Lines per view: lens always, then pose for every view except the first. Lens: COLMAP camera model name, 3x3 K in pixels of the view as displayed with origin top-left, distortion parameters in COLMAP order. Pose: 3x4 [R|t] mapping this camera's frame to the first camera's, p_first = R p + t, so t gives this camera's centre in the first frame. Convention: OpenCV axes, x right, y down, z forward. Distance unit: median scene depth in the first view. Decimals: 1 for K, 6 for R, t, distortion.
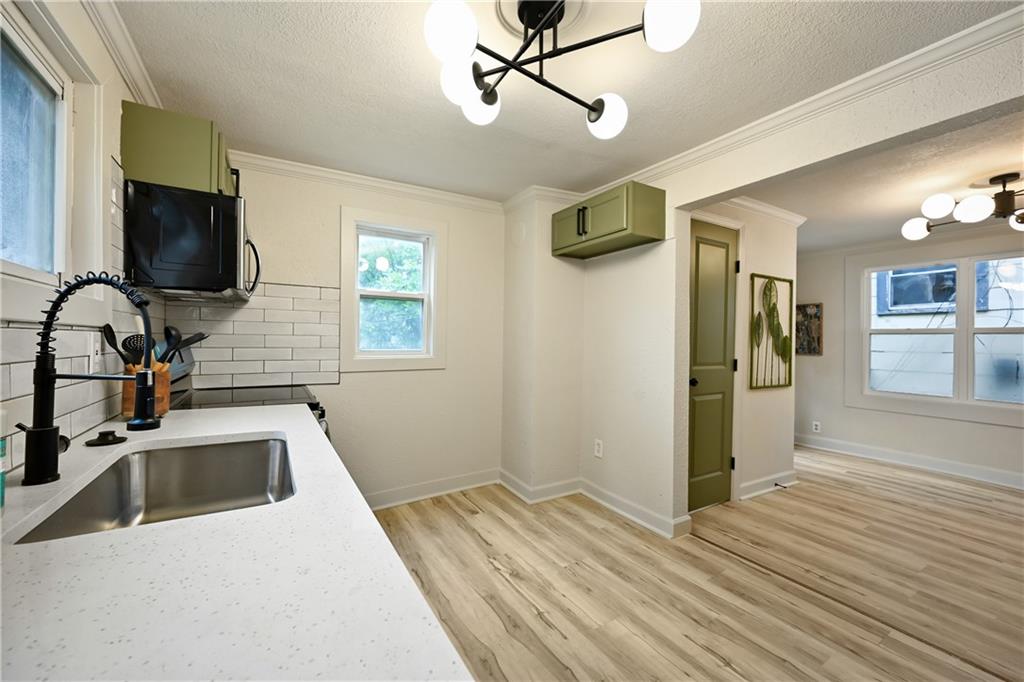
lens RADIAL K [[413.9, 0, 510.0], [0, 413.9, 341.5], [0, 0, 1]] dist [0.003620, -0.000028]
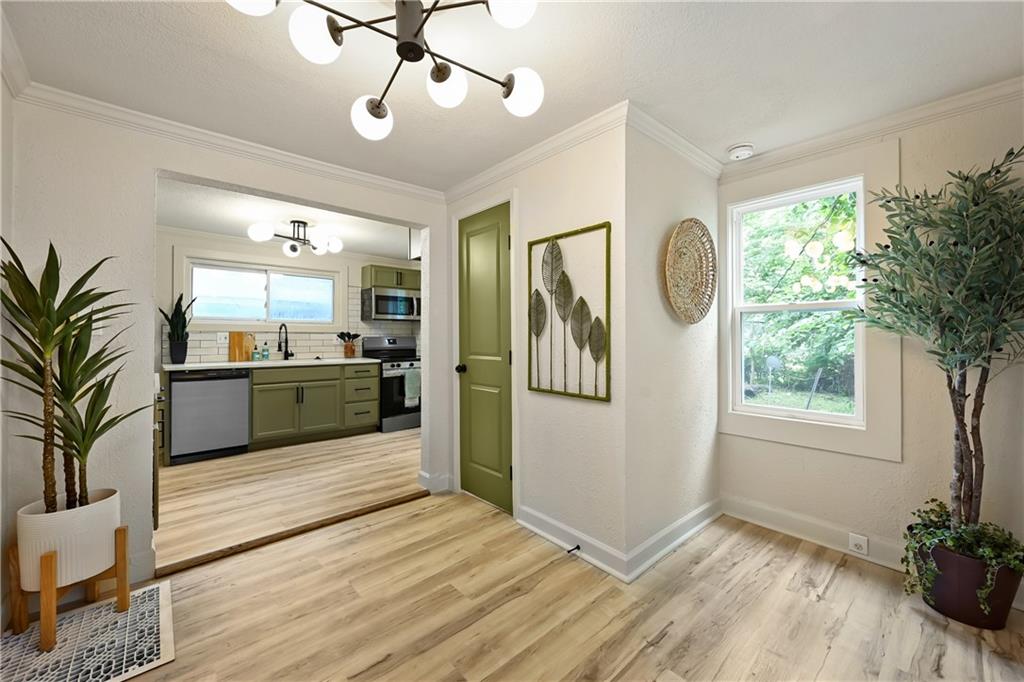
lens RADIAL K [[413.9, 0, 505.3], [0, 413.9, 336.0], [0, 0, 1]] dist [0.003620, -0.000028]
pose [[0.156381, -0.016757, -0.987555, 1.713671], [-0.003721, 0.999839, -0.017555, 0.034002], [0.987690, 0.006420, 0.156294, 1.056822]]
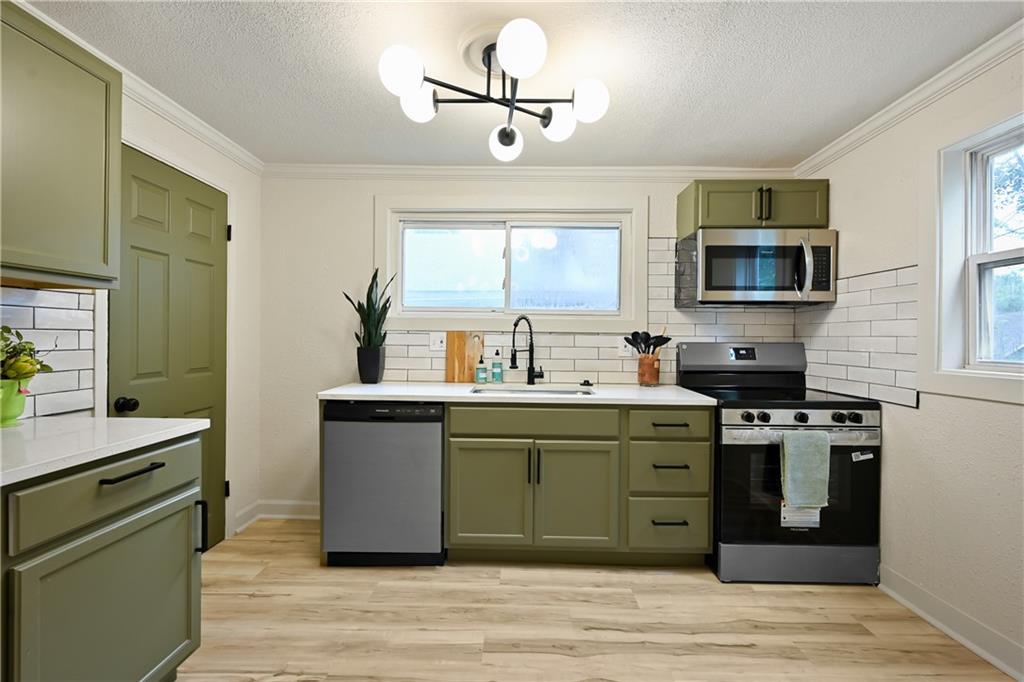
lens RADIAL K [[449.6, 0, 512.7], [0, 449.6, 335.1], [0, 0, 1]] dist [-0.004847, 0.000049]
pose [[-0.542522, -0.021656, -0.839762, 0.597542], [-0.022476, 0.999684, -0.011259, 0.006940], [0.839741, 0.012767, -0.542837, 0.916463]]
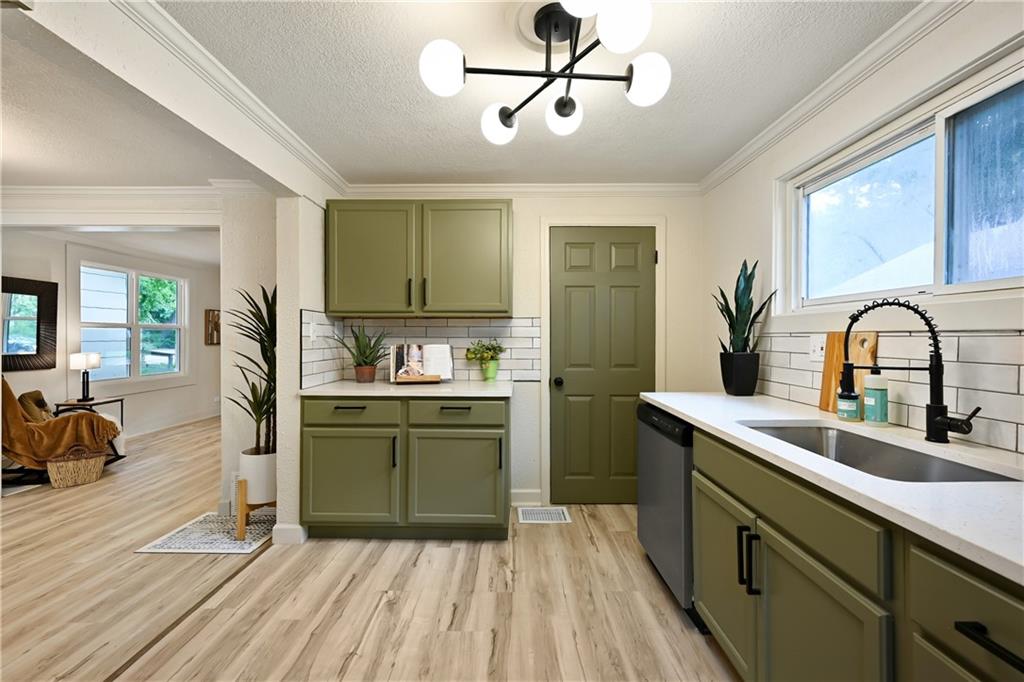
lens RADIAL K [[413.9, 0, 508.6], [0, 413.9, 335.5], [0, 0, 1]] dist [0.003620, -0.000028]
pose [[-0.851009, -0.009681, 0.525061, -0.203727], [-0.006409, 0.999947, 0.008049, -0.009521], [-0.525112, 0.003484, -0.851026, 1.032305]]
